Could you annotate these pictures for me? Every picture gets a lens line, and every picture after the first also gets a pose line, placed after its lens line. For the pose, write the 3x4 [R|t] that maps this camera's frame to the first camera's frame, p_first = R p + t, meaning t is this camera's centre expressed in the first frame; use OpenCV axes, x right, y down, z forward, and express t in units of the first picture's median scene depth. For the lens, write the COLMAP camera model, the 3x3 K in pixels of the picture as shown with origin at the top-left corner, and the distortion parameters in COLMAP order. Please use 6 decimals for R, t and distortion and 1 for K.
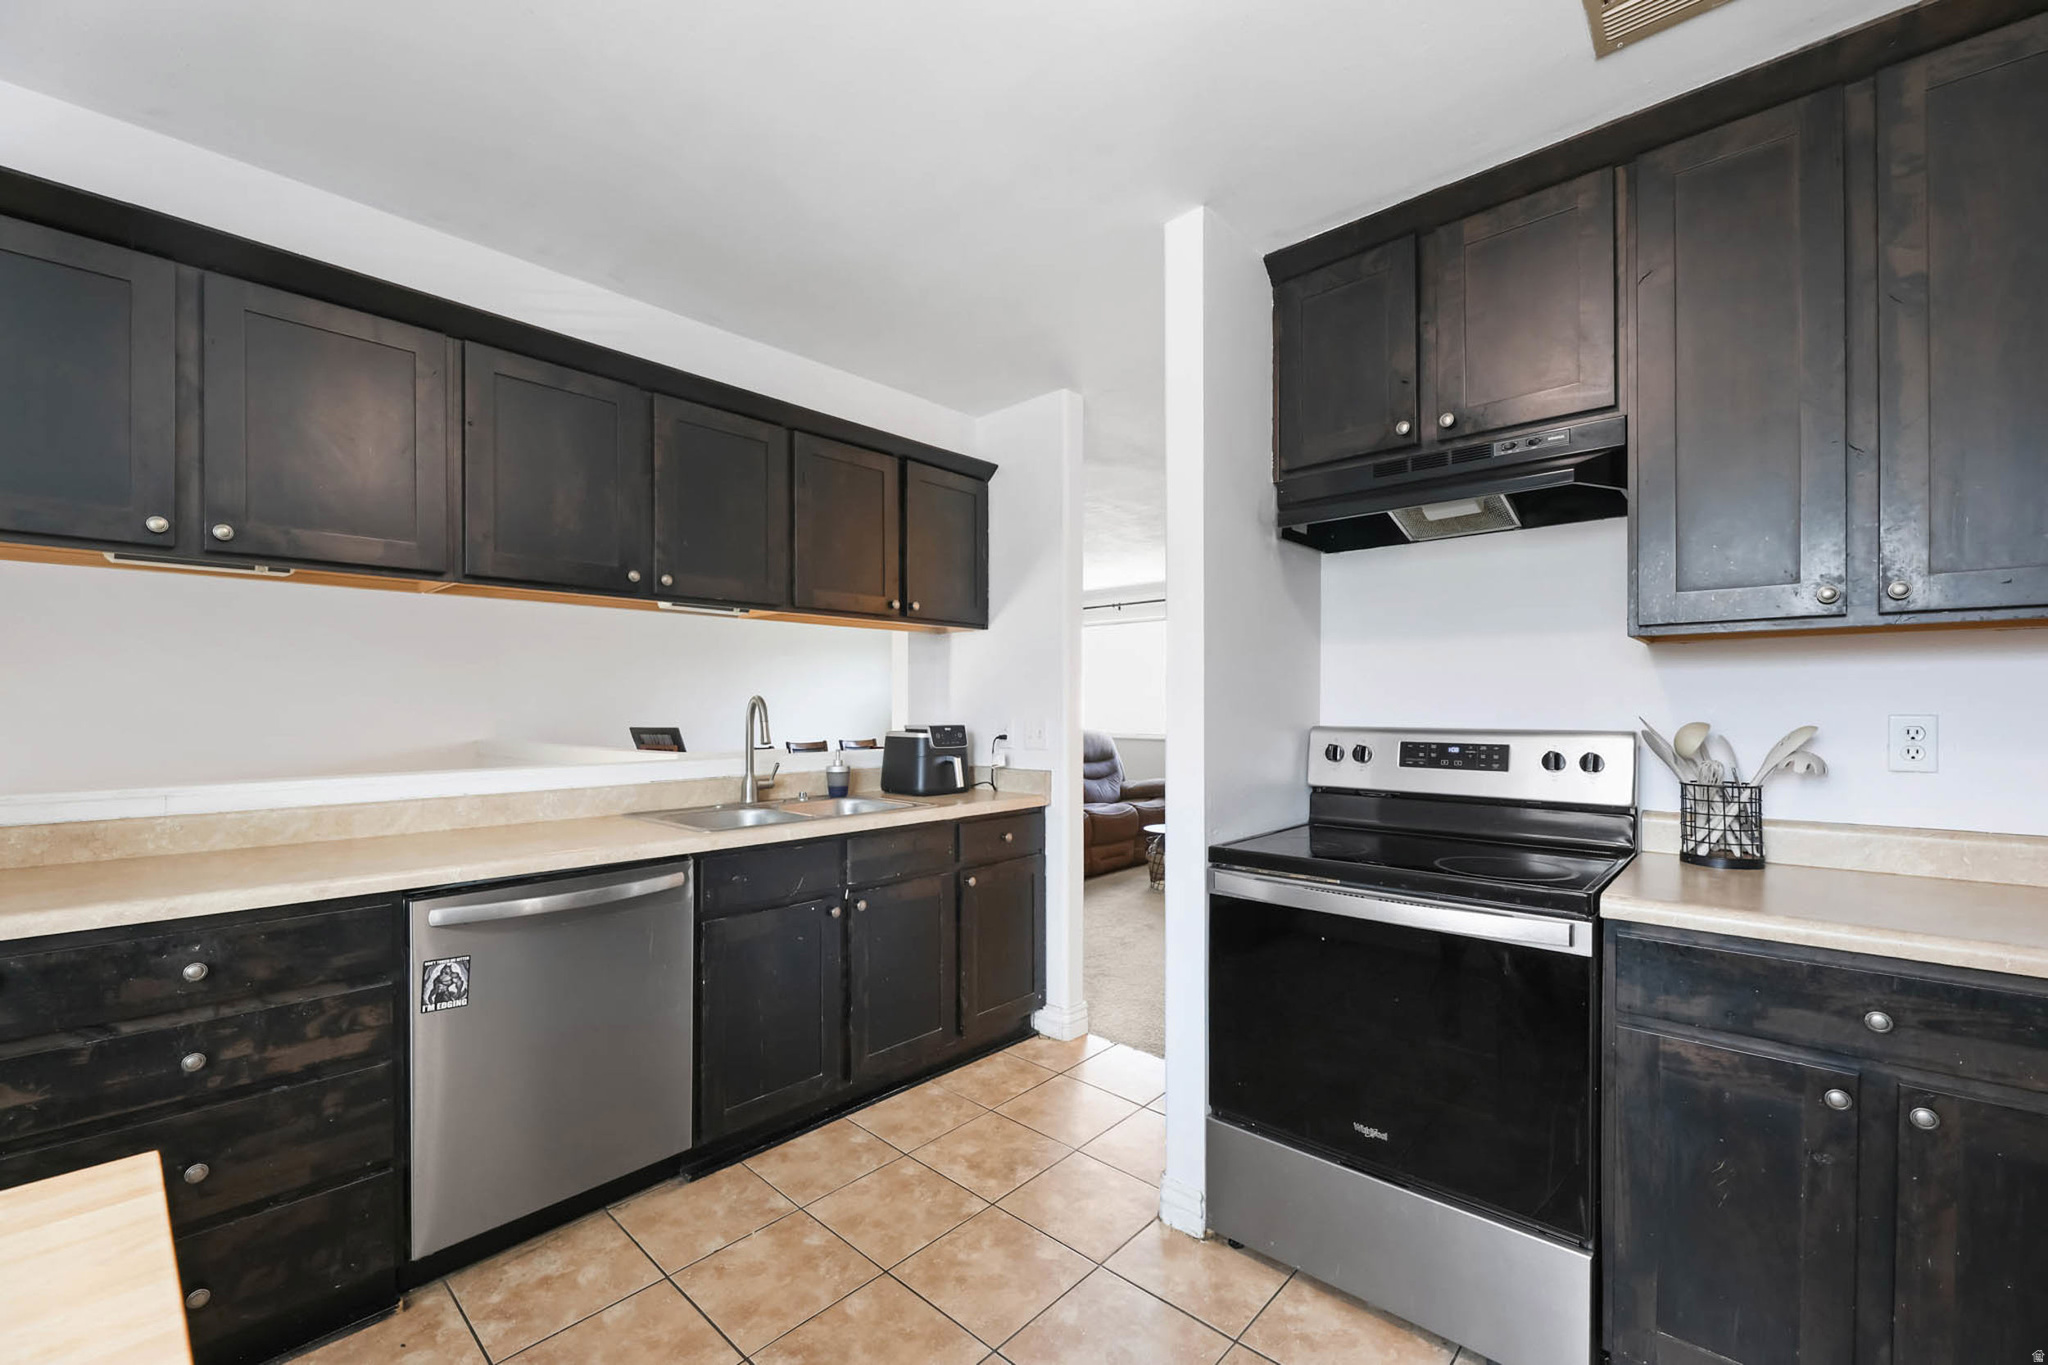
lens RADIAL K [[838.3, 0, 1032.6], [0, 838.3, 703.6], [0, 0, 1]] dist [-0.010648, -0.000100]
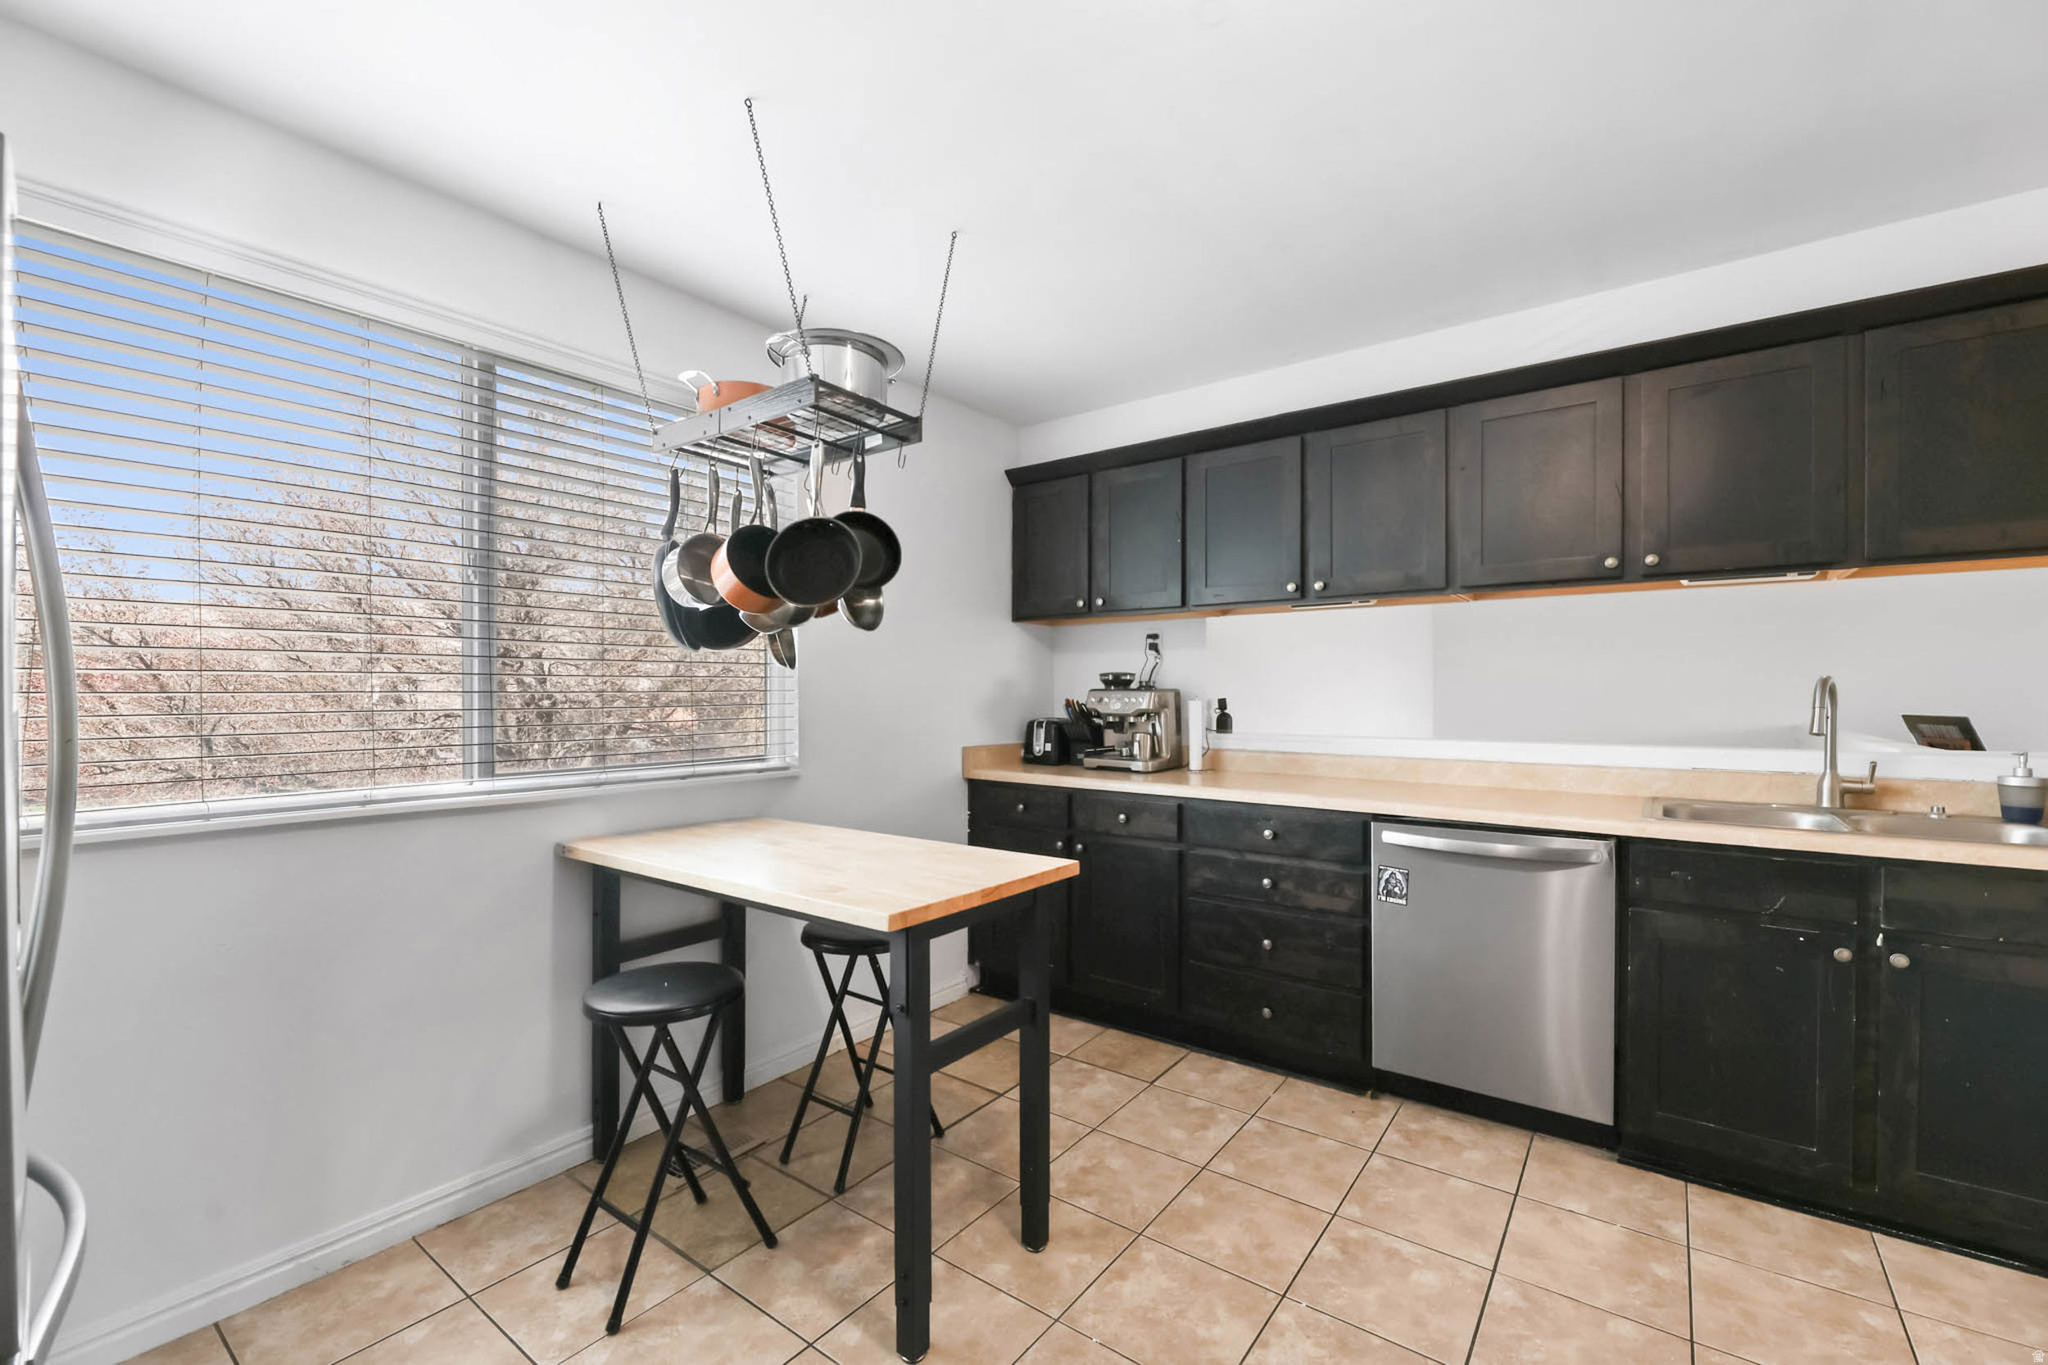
lens RADIAL K [[838.3, 0, 1020.8], [0, 838.3, 693.8], [0, 0, 1]] dist [-0.010648, -0.000100]
pose [[0.090835, 0.007051, -0.995841, 0.560653], [0.003398, 0.999967, 0.007390, -0.000872], [0.995860, -0.004055, 0.090808, 0.210160]]
